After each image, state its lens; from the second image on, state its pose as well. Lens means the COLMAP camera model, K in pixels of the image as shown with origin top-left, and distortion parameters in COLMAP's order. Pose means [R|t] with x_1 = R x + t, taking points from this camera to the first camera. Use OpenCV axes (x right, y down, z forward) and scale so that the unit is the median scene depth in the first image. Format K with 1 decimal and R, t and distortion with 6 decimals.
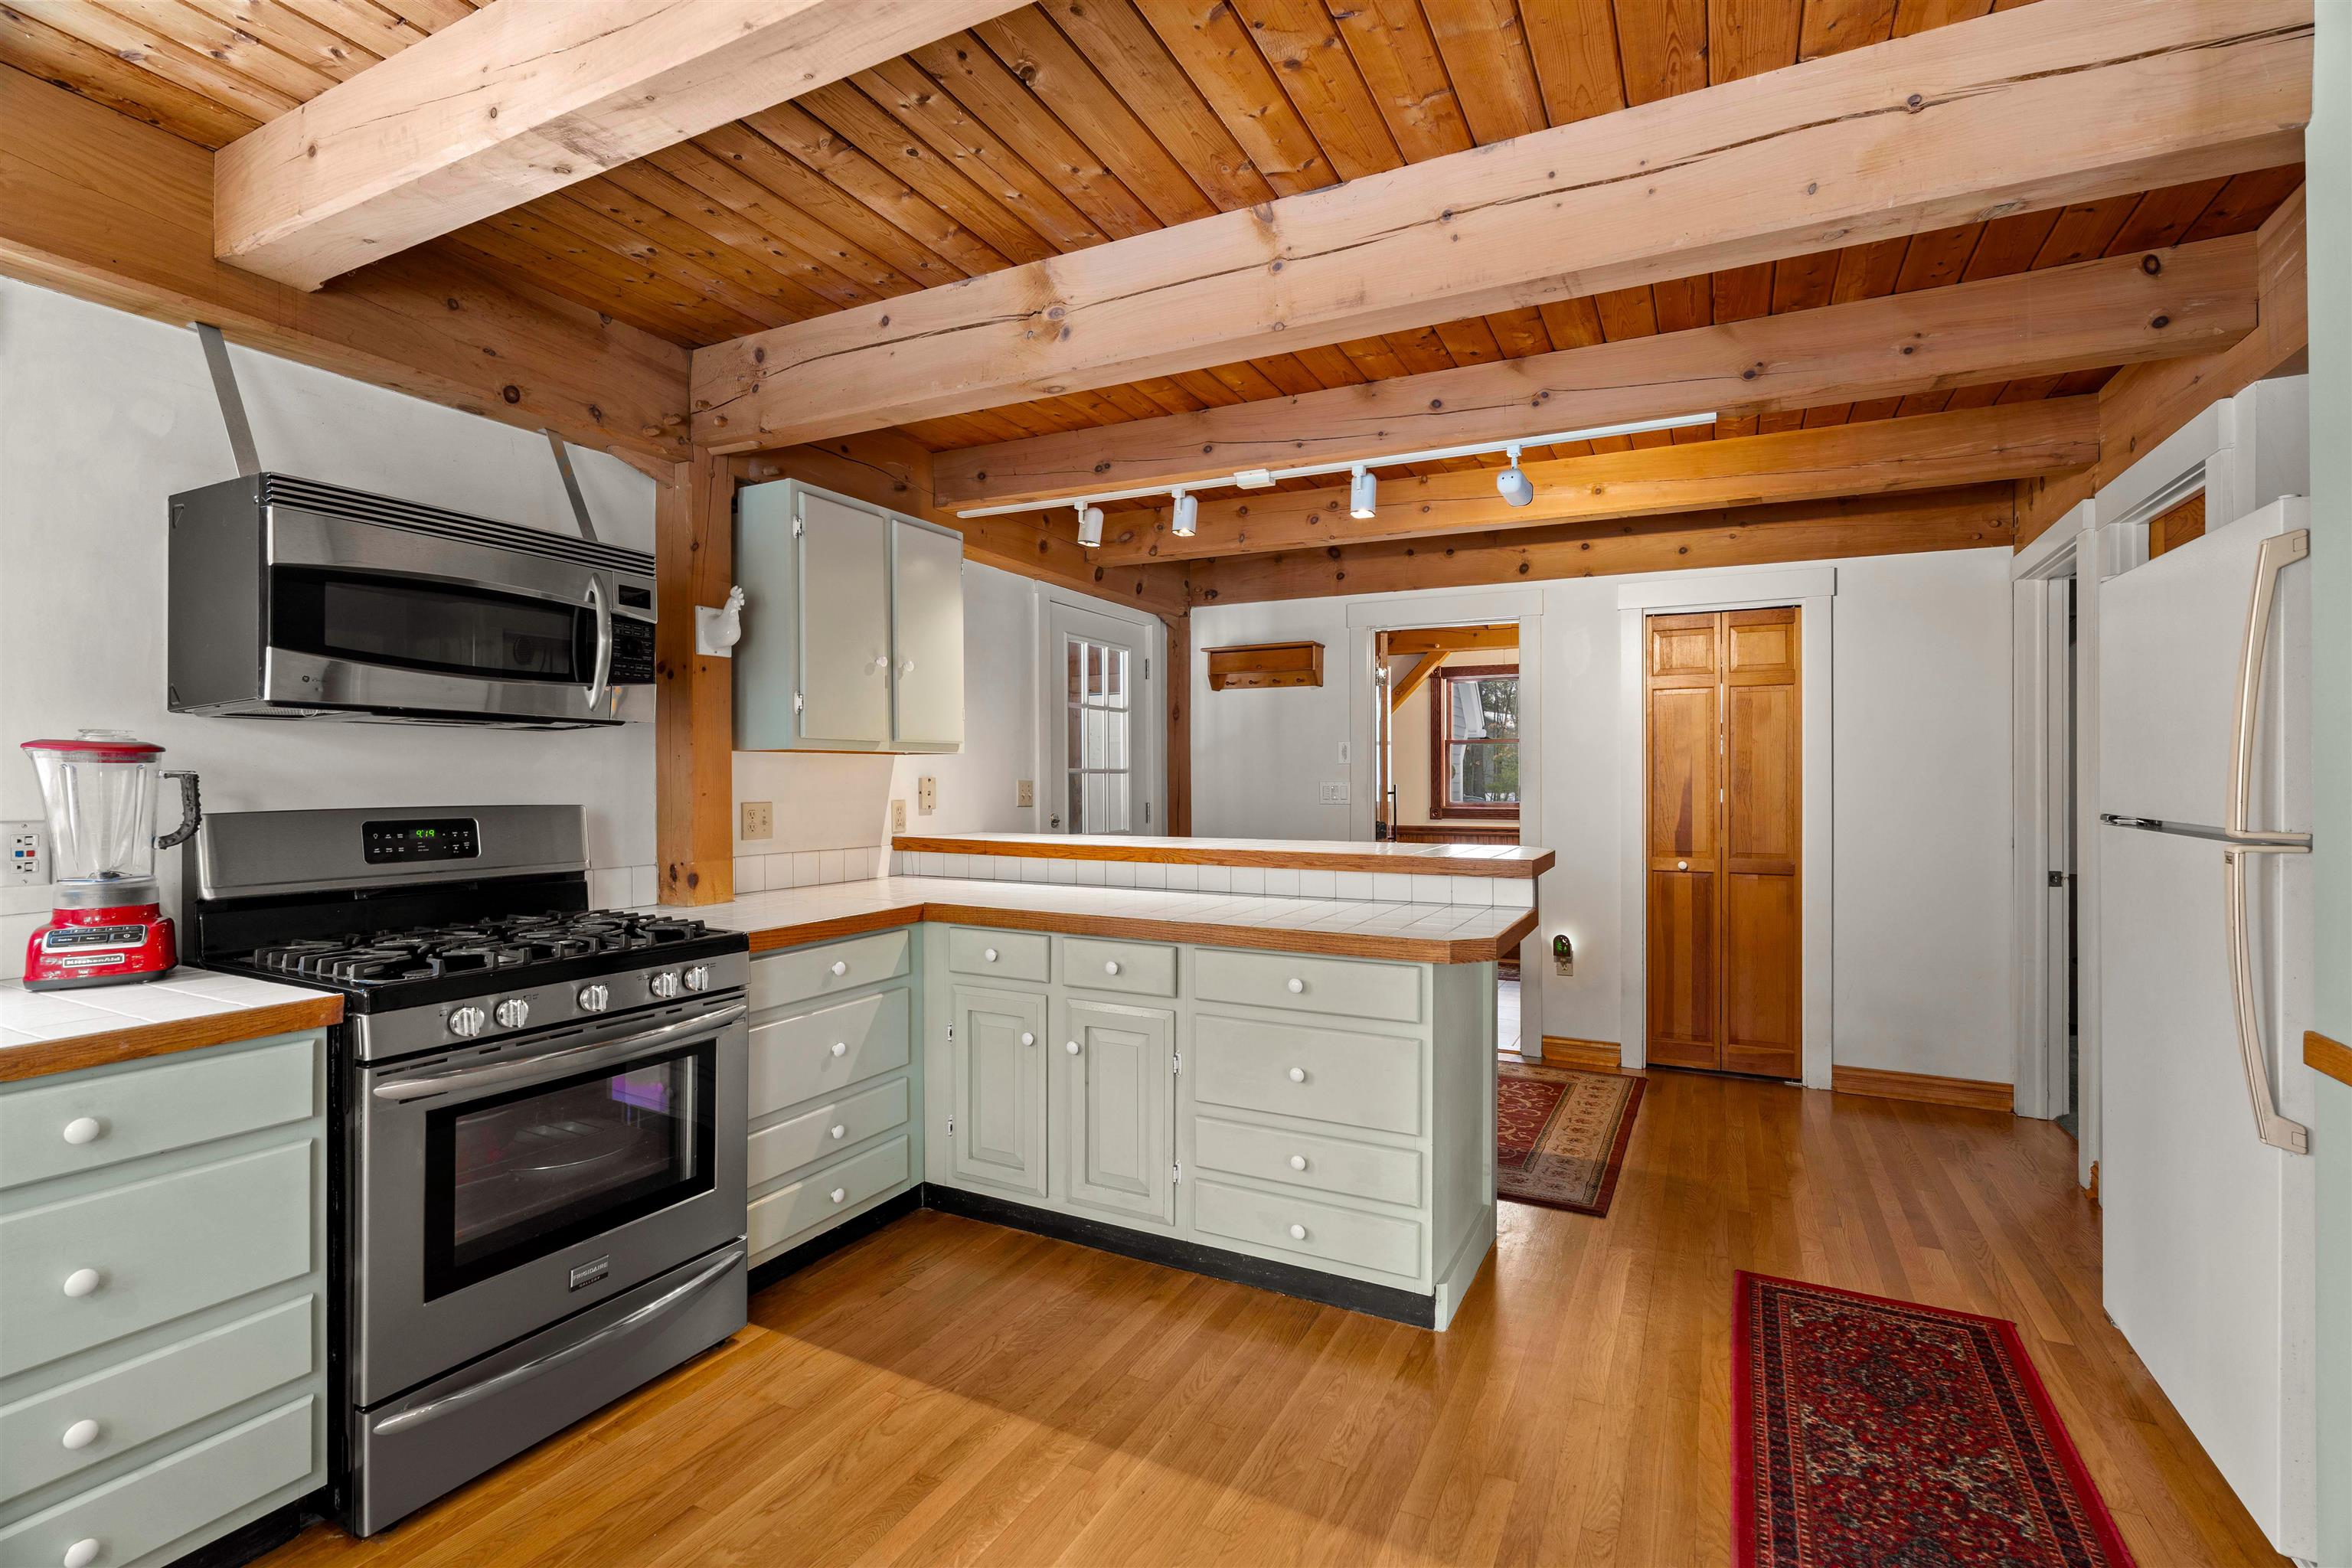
lens RADIAL K [[1051.0, 0, 1176.0], [0, 1051.0, 784.0], [0, 0, 1]] dist [-0.010110, 0.001443]
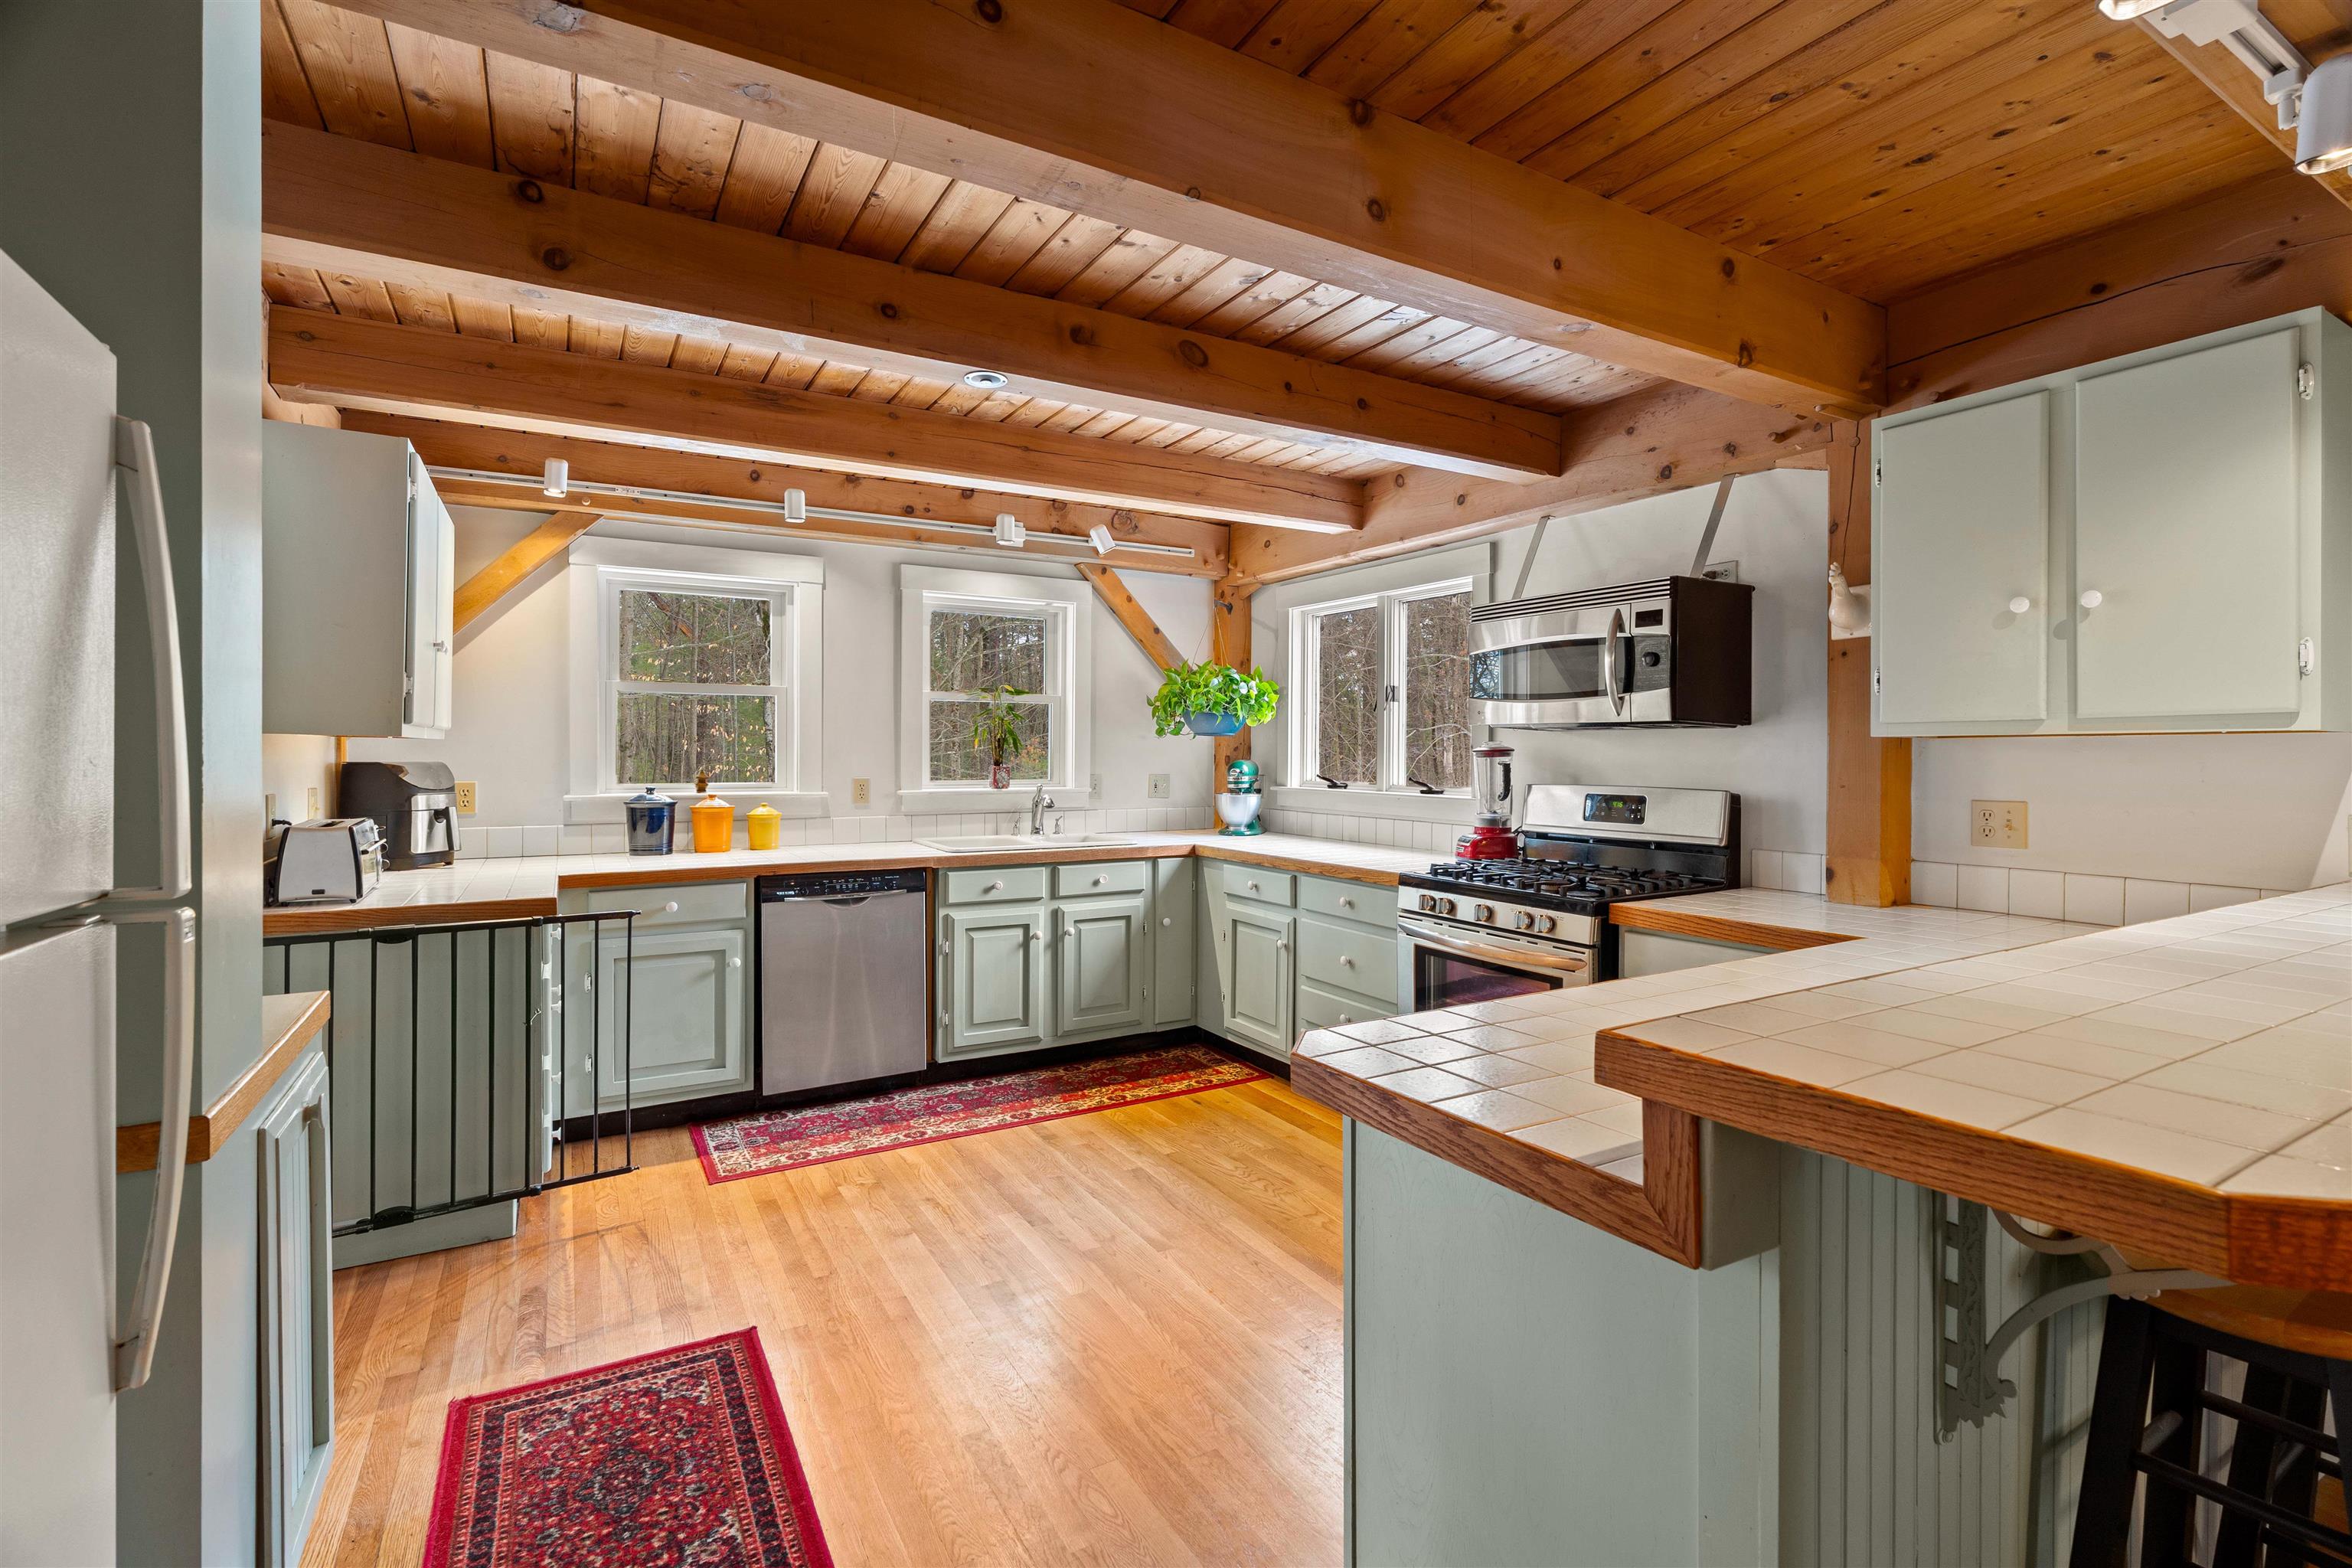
lens RADIAL K [[1059.4, 0, 1178.0], [0, 1059.4, 774.3], [0, 0, 1]] dist [-0.009656, 0.001555]
pose [[-0.542324, 0.018056, -0.839975, 0.615015], [-0.004007, 0.999702, 0.024076, -0.019434], [0.840160, 0.016423, -0.542090, 0.923609]]
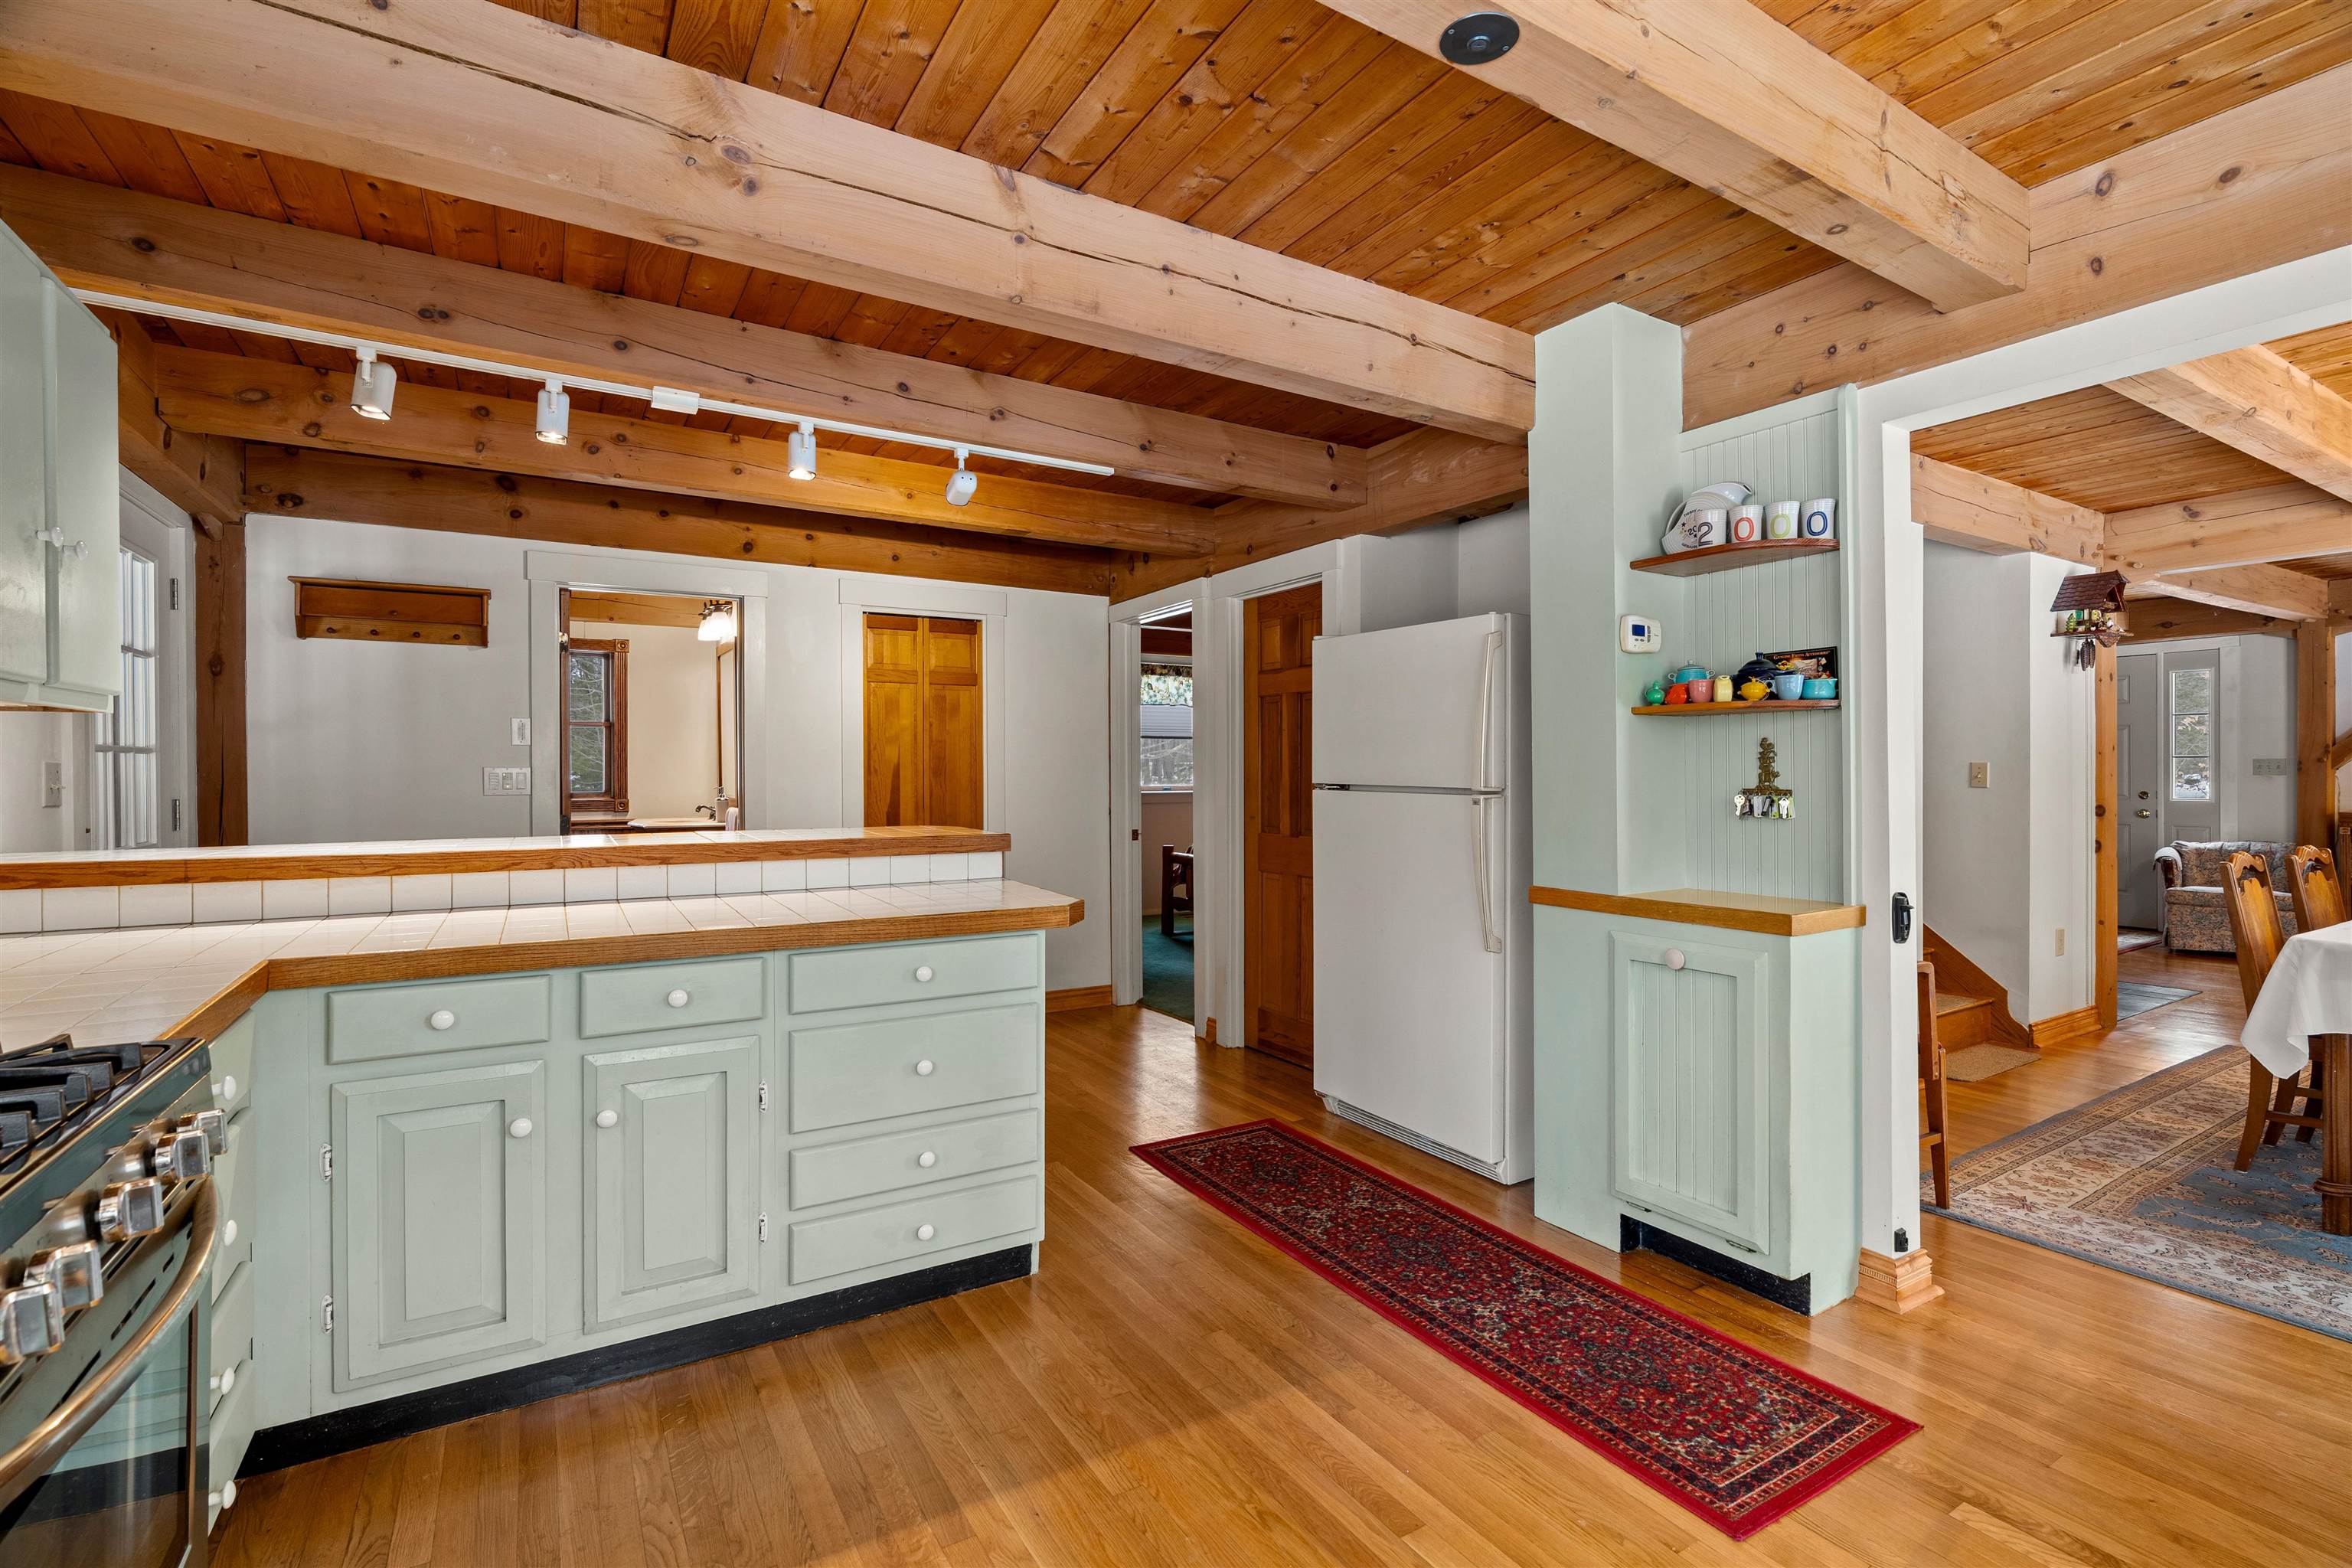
lens RADIAL K [[1059.4, 0, 1178.0], [0, 1059.4, 774.3], [0, 0, 1]] dist [-0.009656, 0.001555]
pose [[0.527288, -0.003975, 0.849677, -0.442413], [0.005574, 0.999984, 0.001220, 0.008206], [-0.849668, 0.004093, 0.527302, 0.227213]]
